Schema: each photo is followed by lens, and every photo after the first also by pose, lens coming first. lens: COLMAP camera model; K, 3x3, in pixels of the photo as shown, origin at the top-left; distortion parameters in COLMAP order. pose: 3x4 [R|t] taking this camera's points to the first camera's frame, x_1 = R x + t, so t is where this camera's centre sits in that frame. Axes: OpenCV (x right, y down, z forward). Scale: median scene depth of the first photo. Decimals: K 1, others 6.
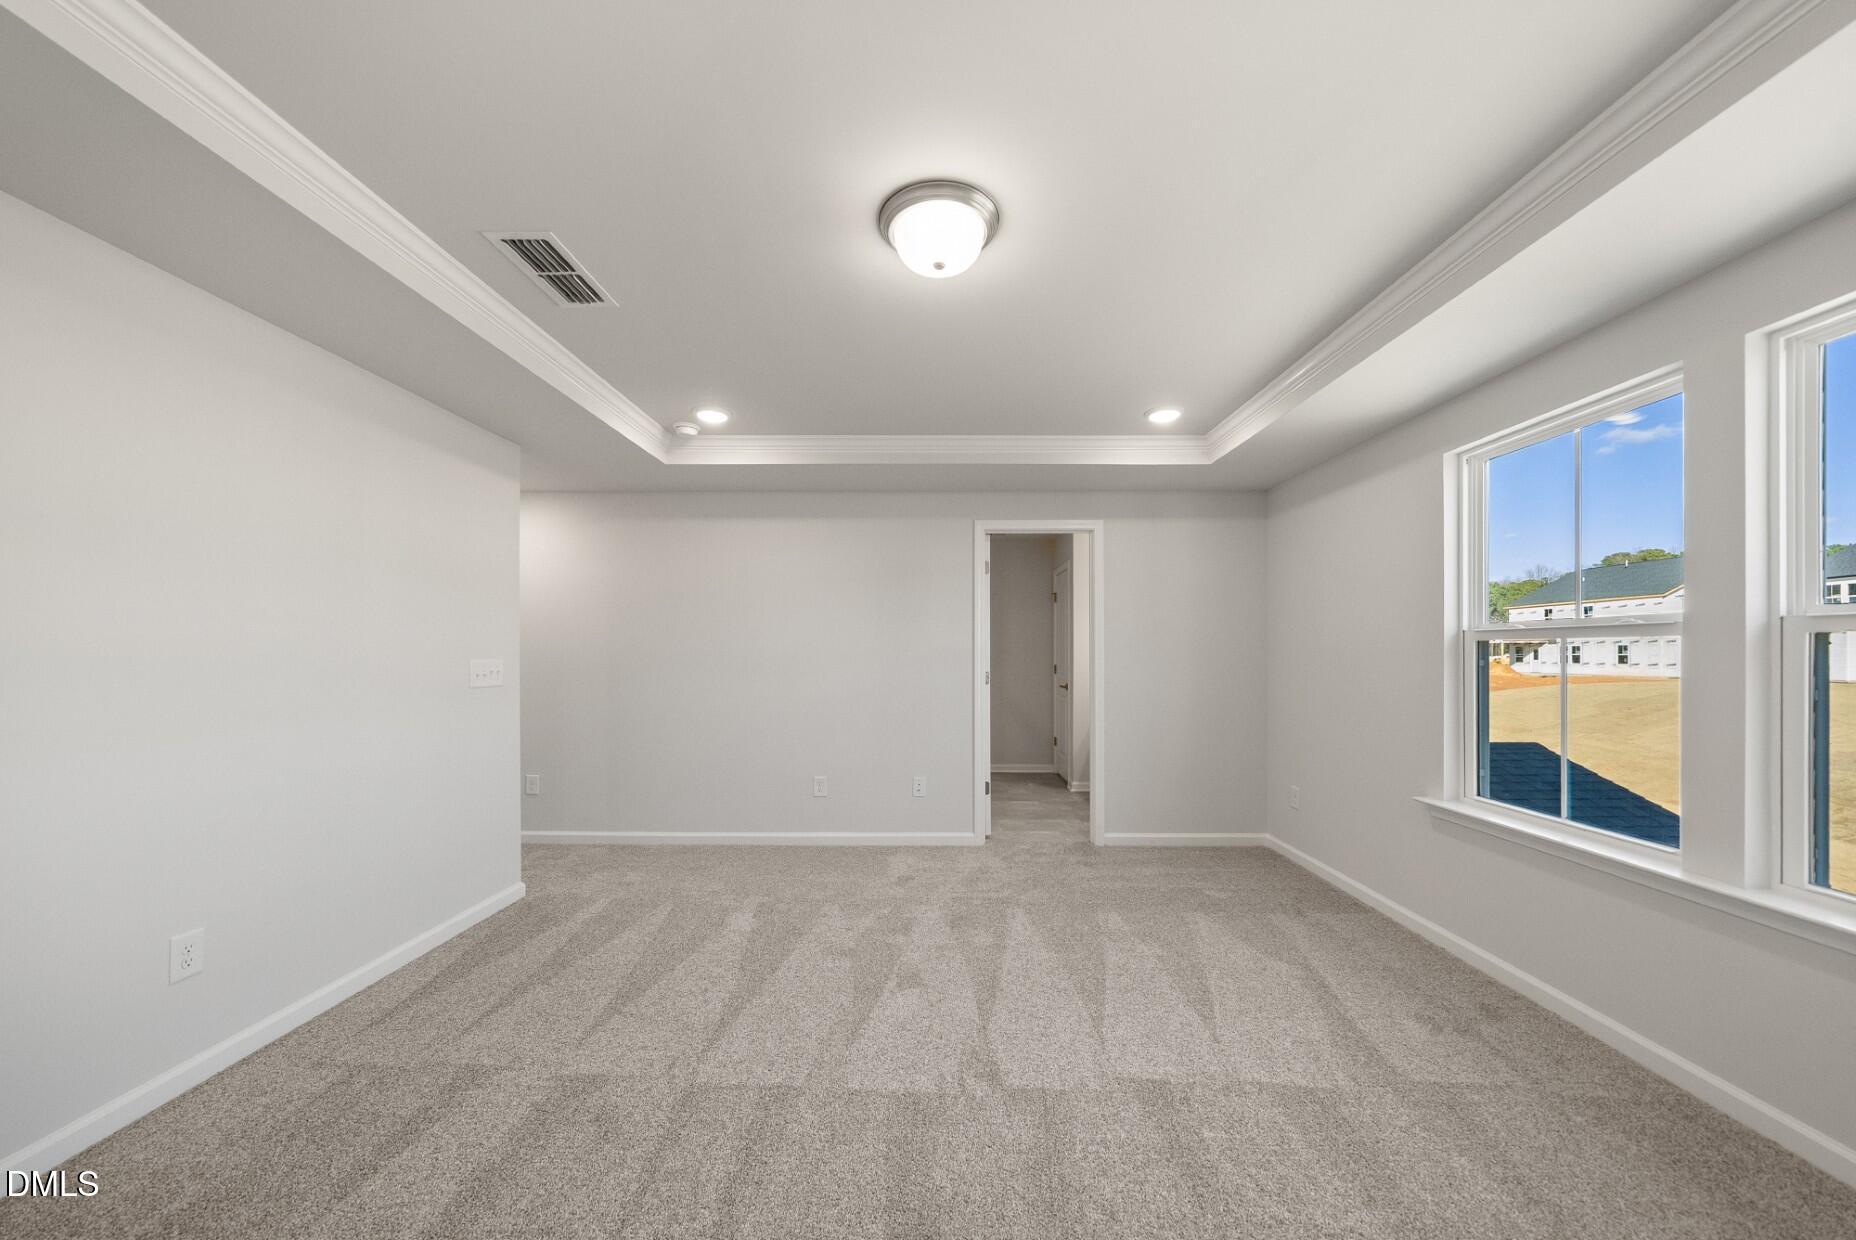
lens RADIAL K [[650.0, 0, 933.1], [0, 650.0, 650.2], [0, 0, 1]] dist [-0.001218, -0.000065]
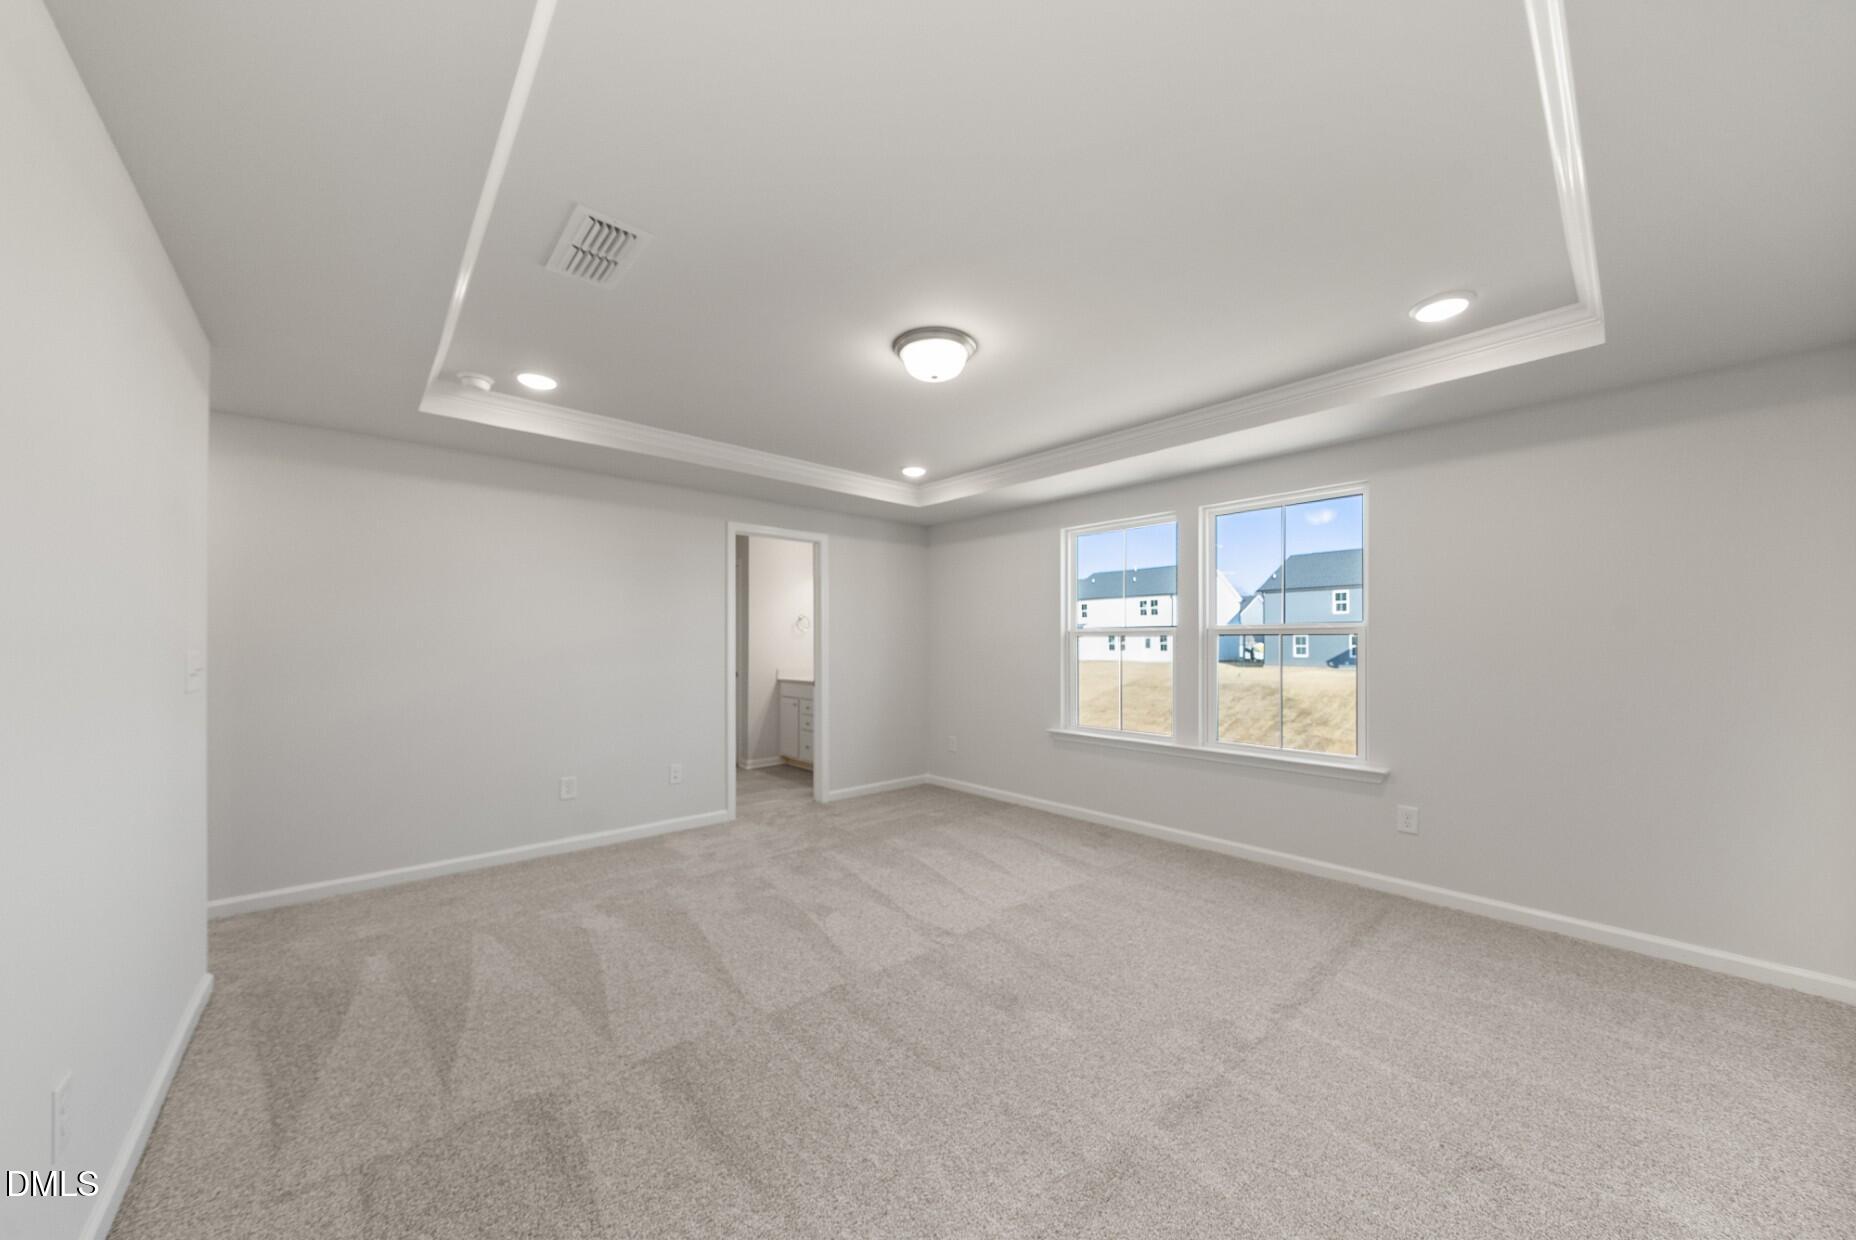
lens RADIAL K [[650.0, 0, 924.0], [0, 650.0, 641.4], [0, 0, 1]] dist [-0.001218, -0.000065]
pose [[0.738239, 0.003705, 0.674529, -0.565509], [-0.005265, 0.999986, 0.000270, -0.002243], [-0.674519, -0.003750, 0.738248, -0.028872]]
